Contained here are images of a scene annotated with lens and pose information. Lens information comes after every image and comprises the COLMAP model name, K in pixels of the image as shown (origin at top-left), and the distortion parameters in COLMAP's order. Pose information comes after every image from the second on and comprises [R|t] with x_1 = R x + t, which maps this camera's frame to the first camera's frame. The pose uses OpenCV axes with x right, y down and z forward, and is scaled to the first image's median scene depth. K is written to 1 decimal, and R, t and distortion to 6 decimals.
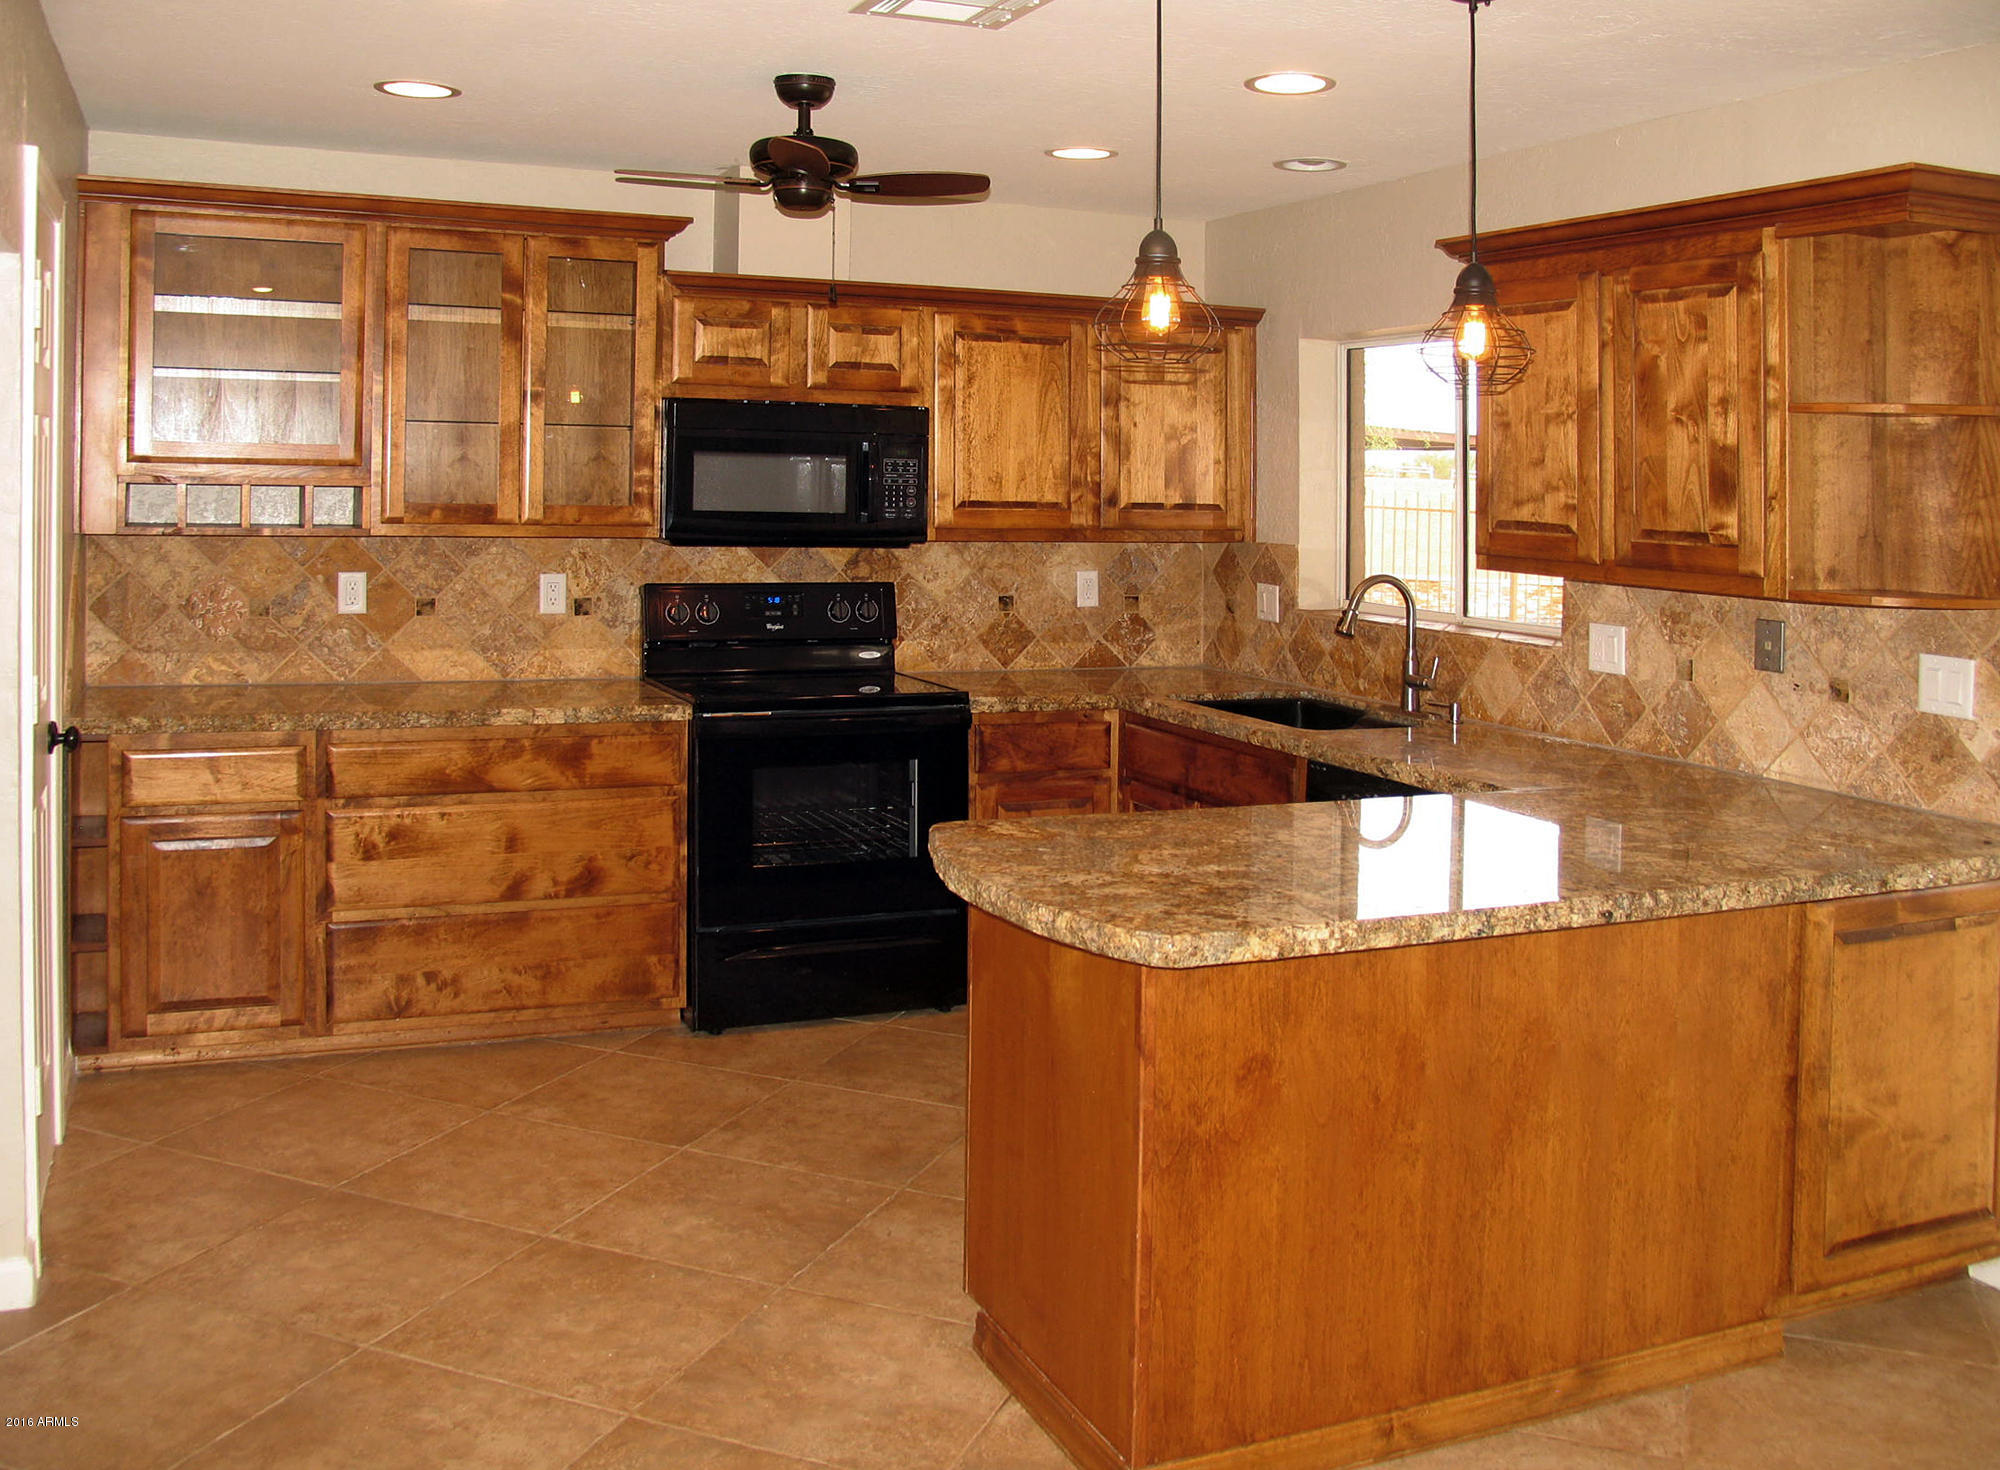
lens RADIAL K [[1810.8, 0, 997.4], [0, 1810.8, 683.2], [0, 0, 1]] dist [-0.103415, 0.032071]
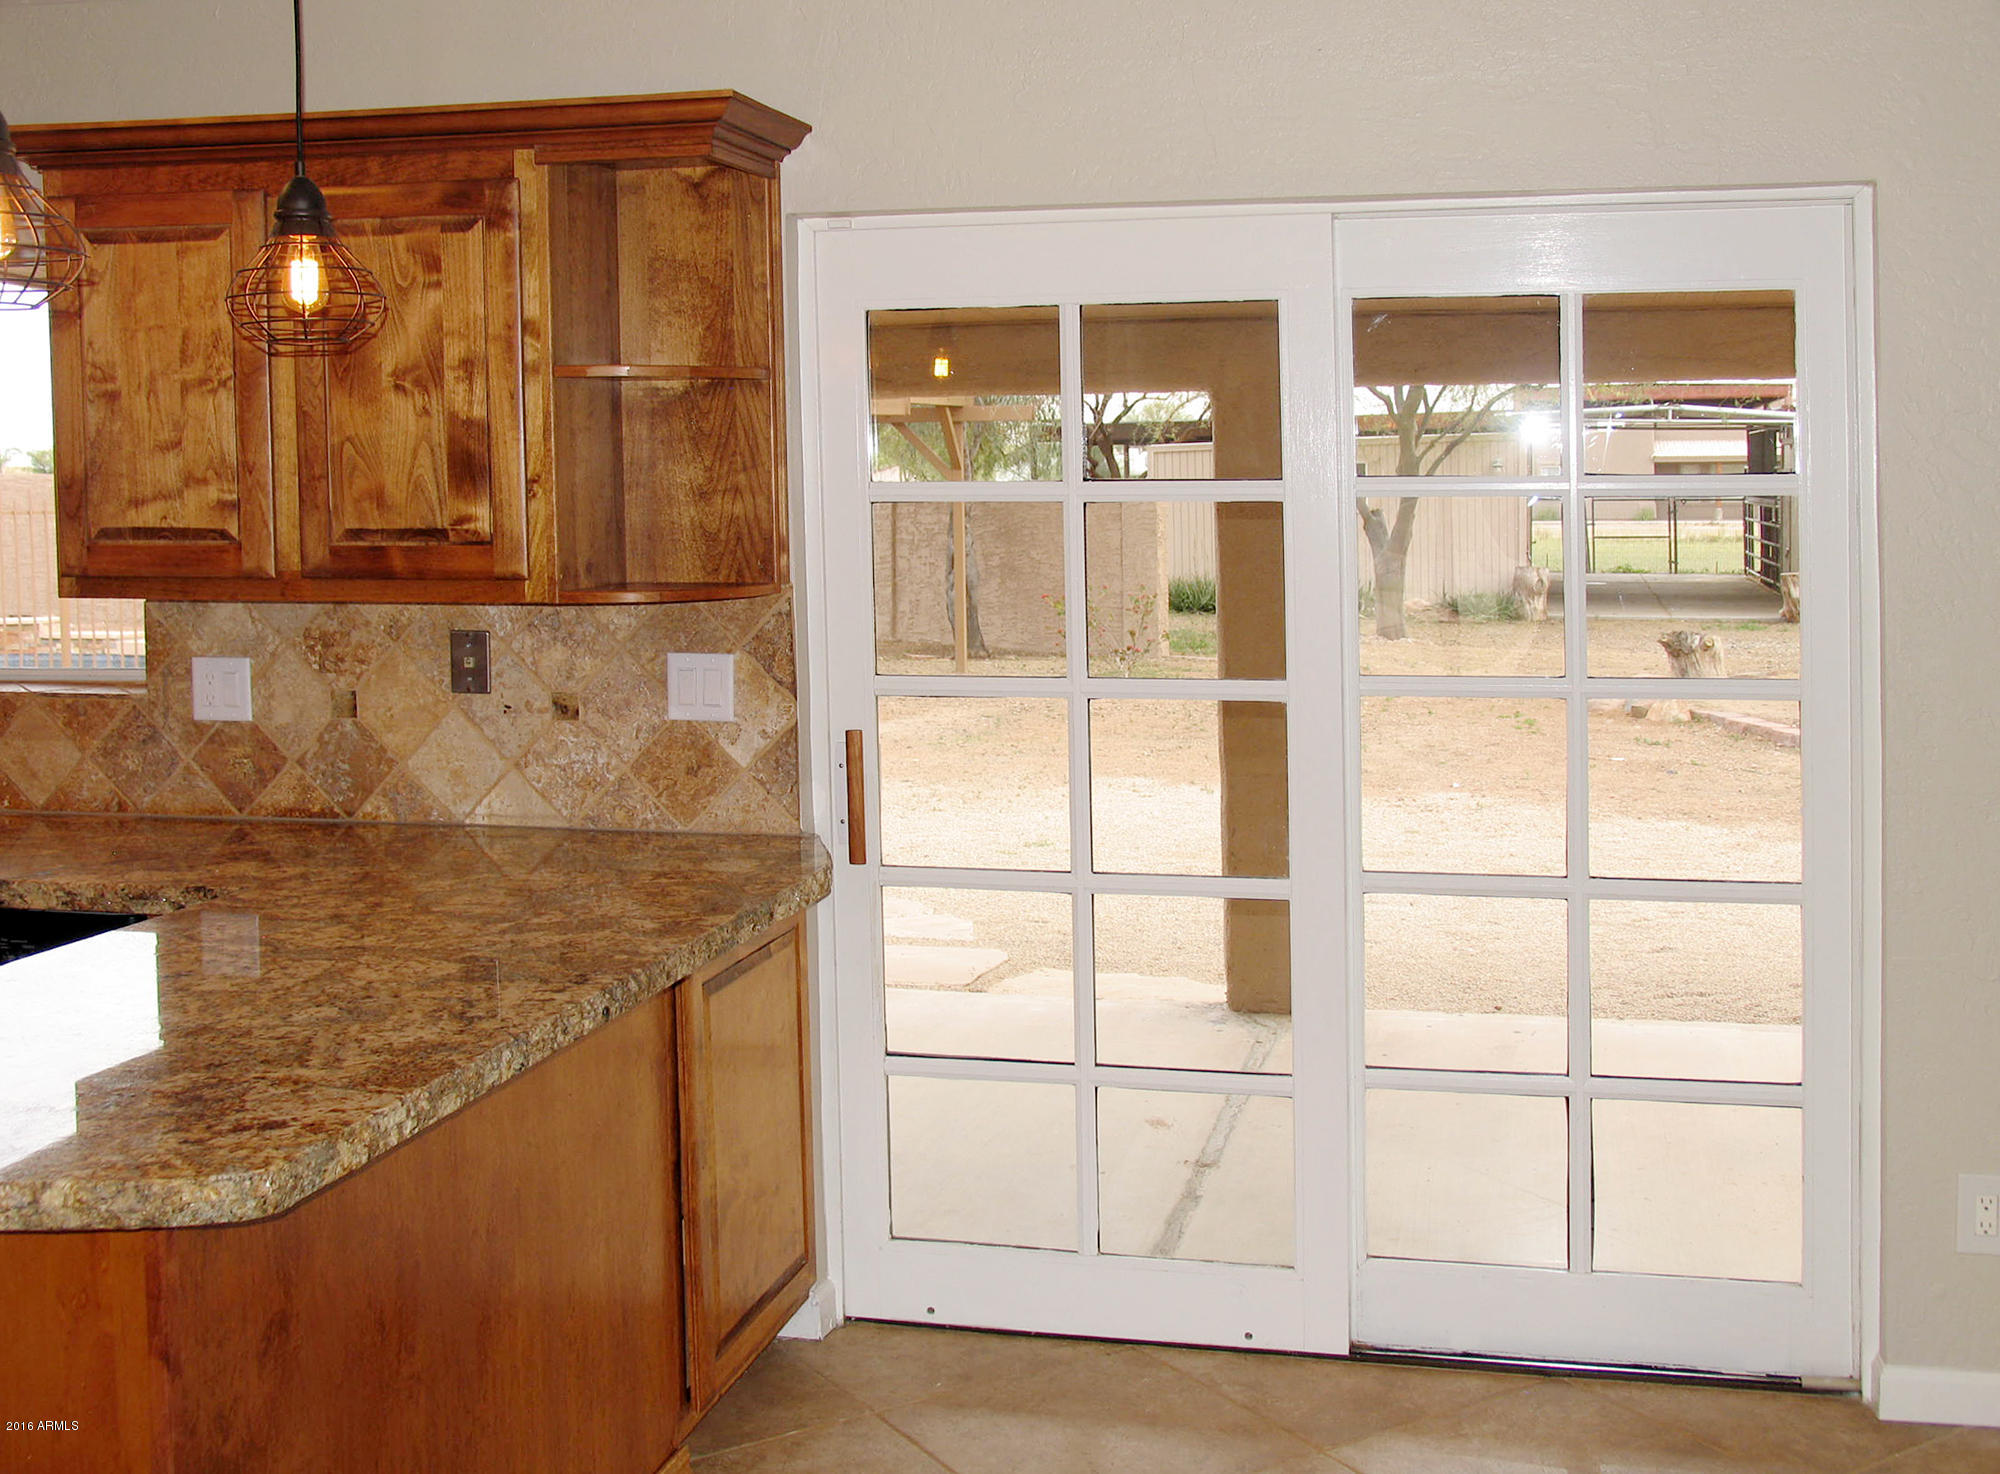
lens RADIAL K [[2293.9, 0, 1004.5], [0, 2293.9, 750.4], [0, 0, 1]] dist [-0.061325, 0.000000]
pose [[0.589357, -0.122939, 0.798464, -0.382978], [0.108977, 0.991418, 0.072210, -0.043788], [-0.800489, 0.044457, 0.597697, 0.258897]]
